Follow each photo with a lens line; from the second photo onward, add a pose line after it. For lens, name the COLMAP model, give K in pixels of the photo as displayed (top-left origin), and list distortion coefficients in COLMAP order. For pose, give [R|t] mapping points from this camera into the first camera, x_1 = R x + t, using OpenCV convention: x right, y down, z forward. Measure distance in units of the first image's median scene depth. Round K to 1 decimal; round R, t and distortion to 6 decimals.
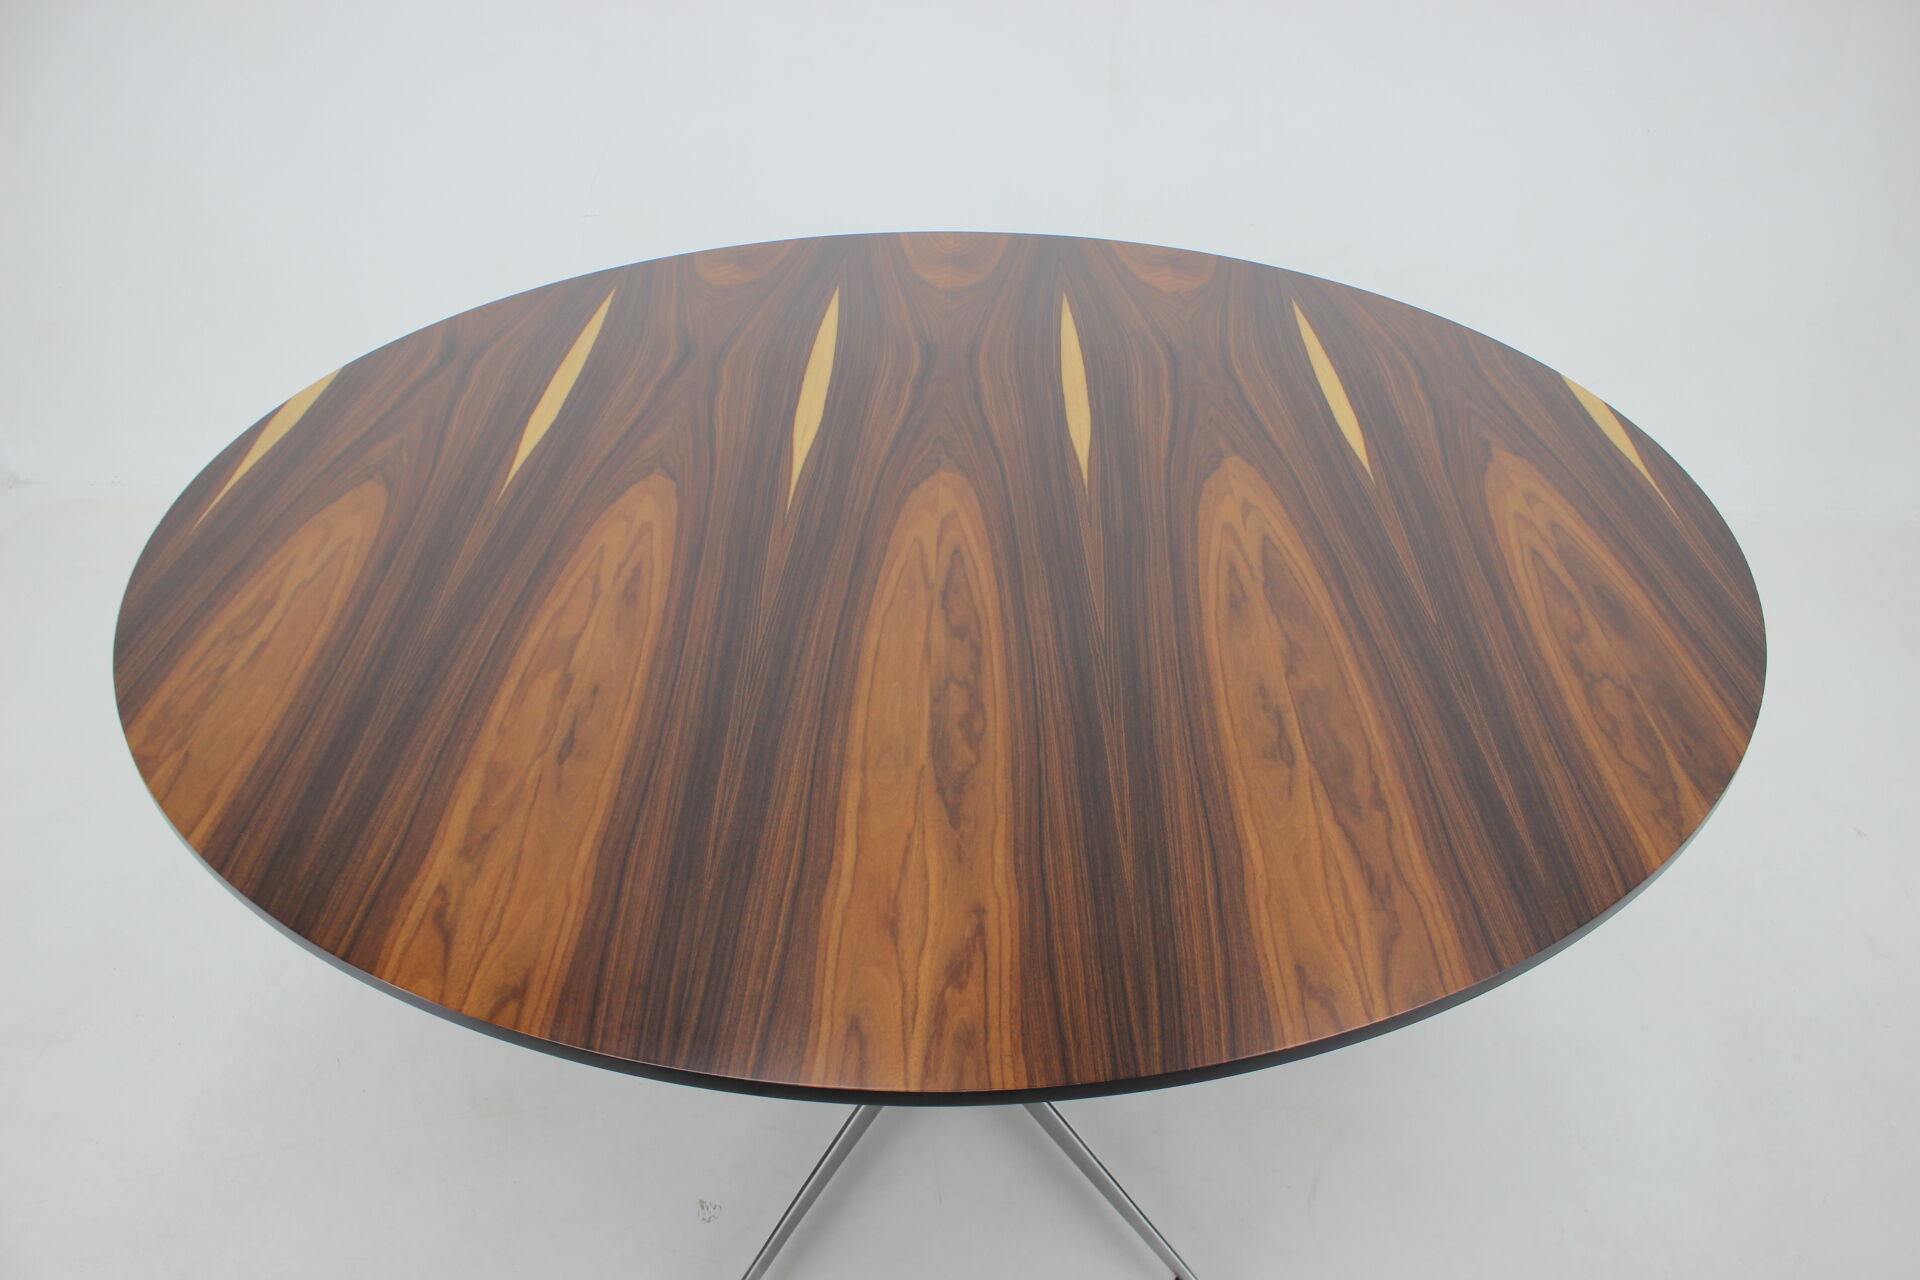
lens RADIAL K [[1641.1, 0, 960.2], [0, 1641.1, 632.0], [0, 0, 1]] dist [-0.137530, 0.075314]
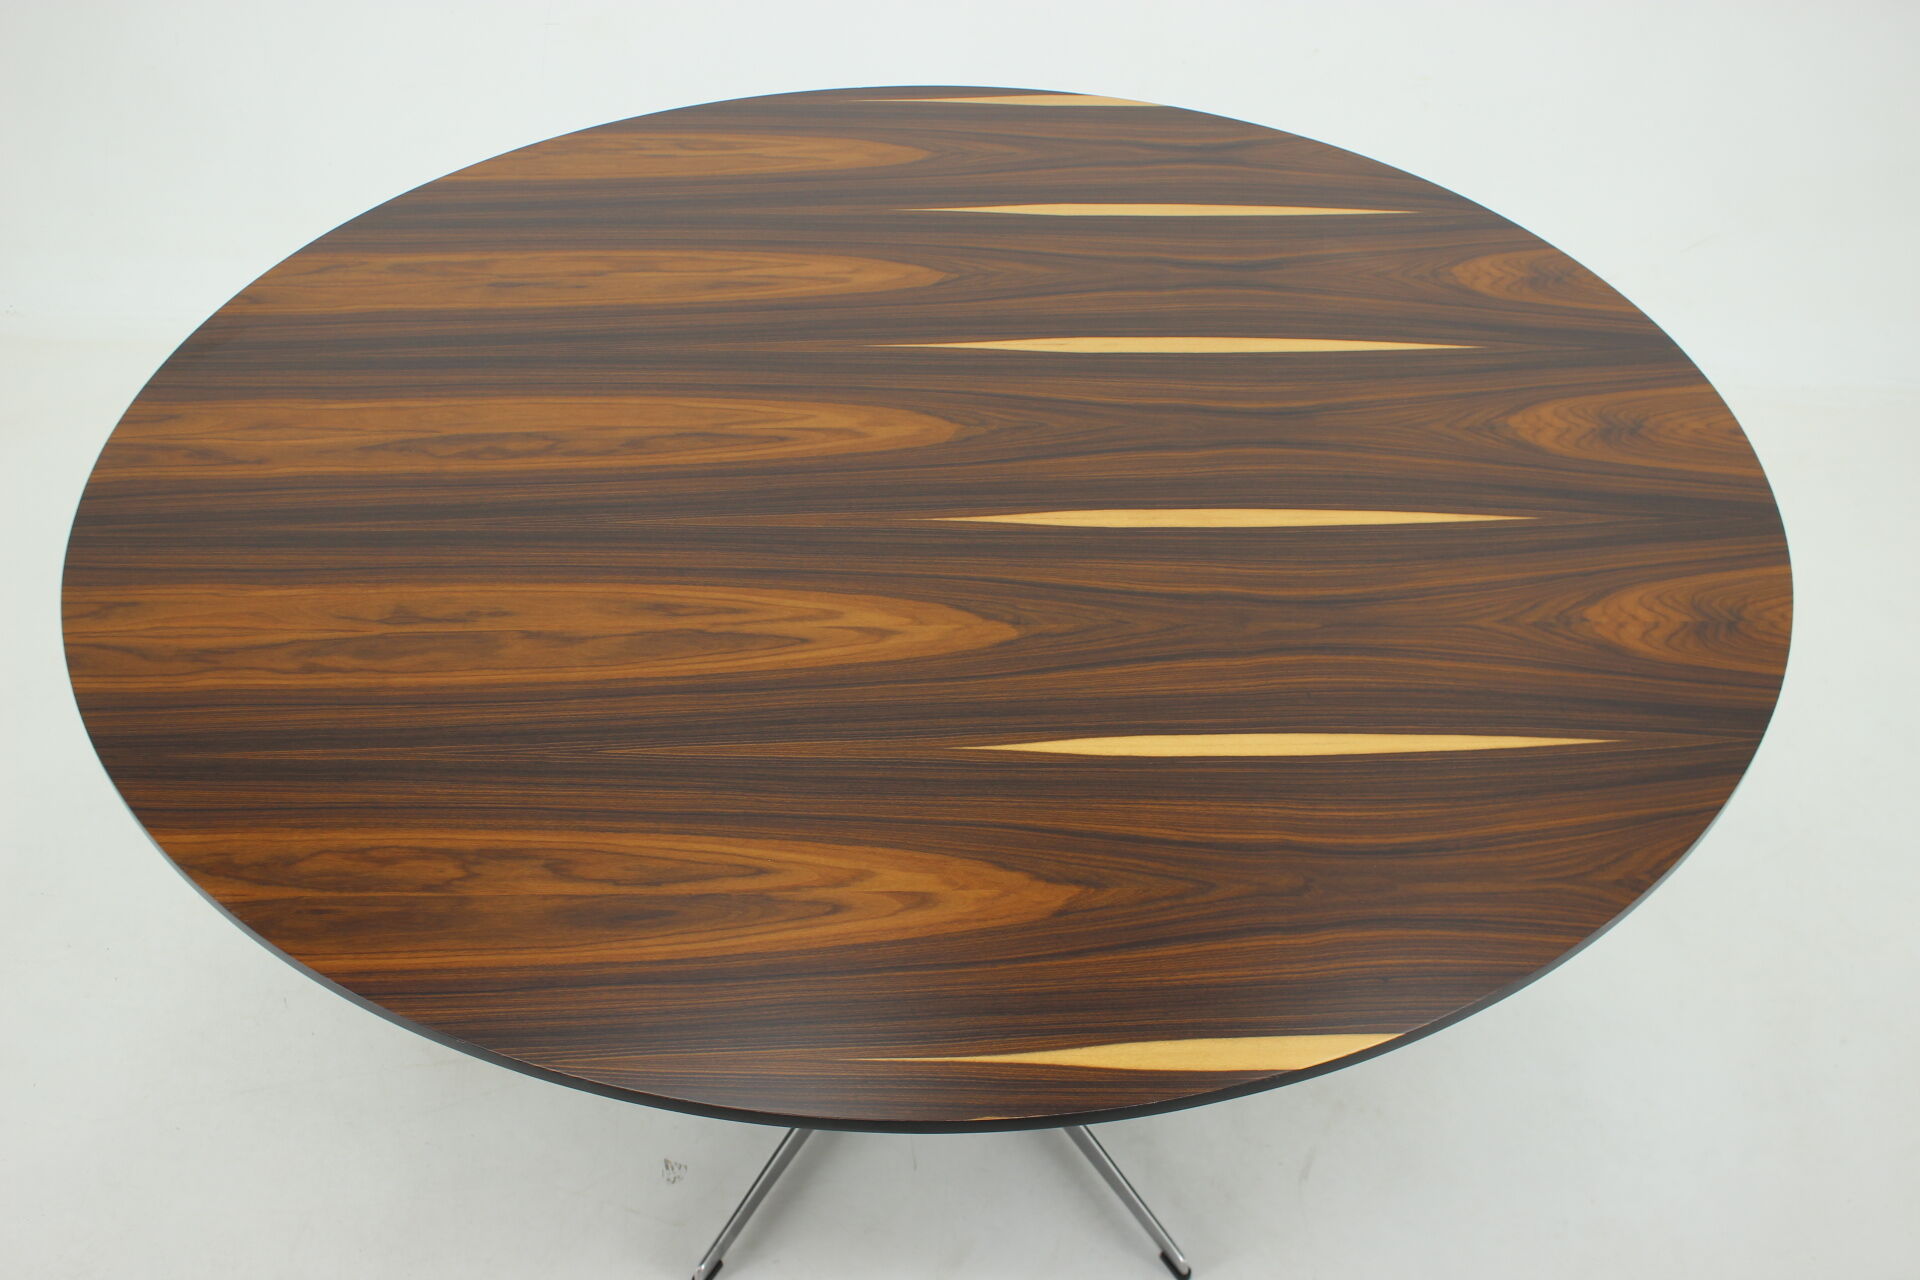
lens RADIAL K [[1920.2, 0, 961.8], [0, 1920.2, 640.3], [0, 0, 1]] dist [-0.092580, 0.000000]
pose [[0.033374, 0.642582, -0.765489, 1.101717], [-0.540637, 0.655790, 0.526926, -0.726410], [0.840593, 0.396267, 0.369290, 0.793507]]
